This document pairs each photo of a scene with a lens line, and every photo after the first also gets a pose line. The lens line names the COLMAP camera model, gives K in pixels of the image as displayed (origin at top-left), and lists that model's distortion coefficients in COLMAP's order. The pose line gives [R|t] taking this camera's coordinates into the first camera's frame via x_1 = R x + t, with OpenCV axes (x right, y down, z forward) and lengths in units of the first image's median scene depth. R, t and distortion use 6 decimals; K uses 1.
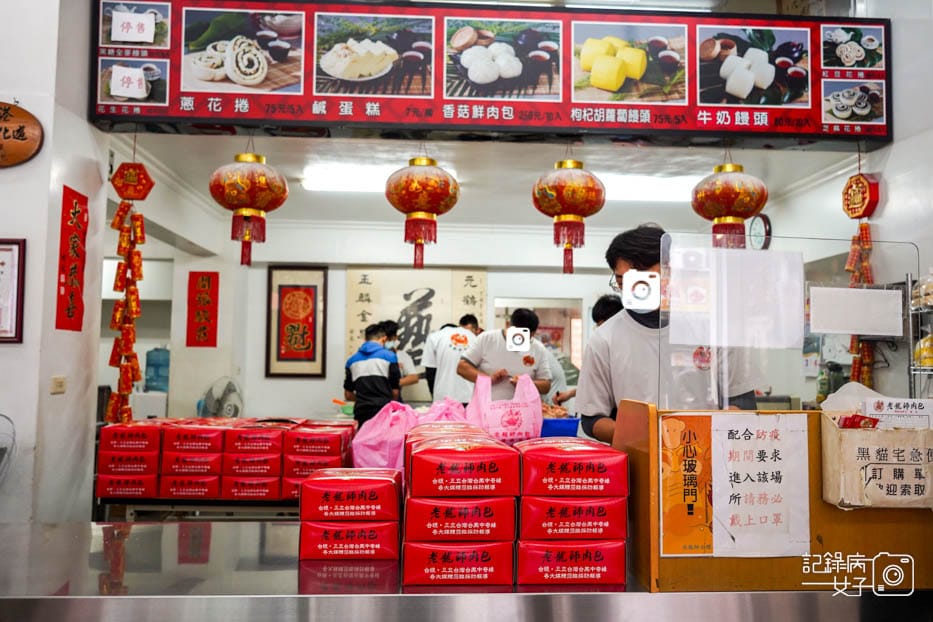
lens RADIAL K [[751.4, 0, 466.4], [0, 751.4, 313.0], [0, 0, 1]] dist [-0.009418, 0.014138]
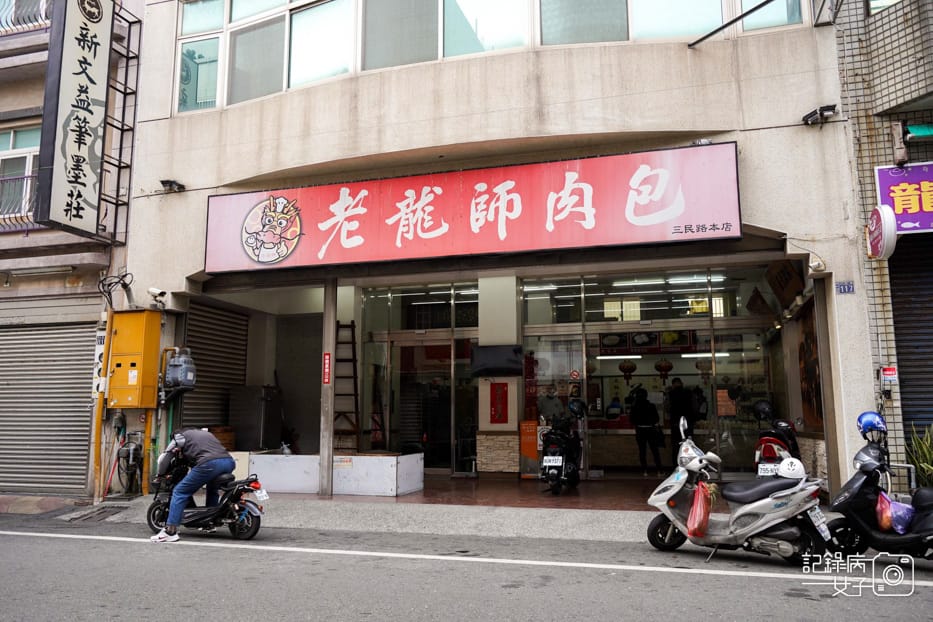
lens RADIAL K [[751.4, 0, 466.7], [0, 751.4, 309.0], [0, 0, 1]] dist [-0.009418, 0.014138]
pose [[0.941672, -0.064471, -0.330299, 0.285589], [0.036812, 0.995322, -0.089327, -0.083126], [0.334513, 0.071958, 0.939640, -1.858035]]
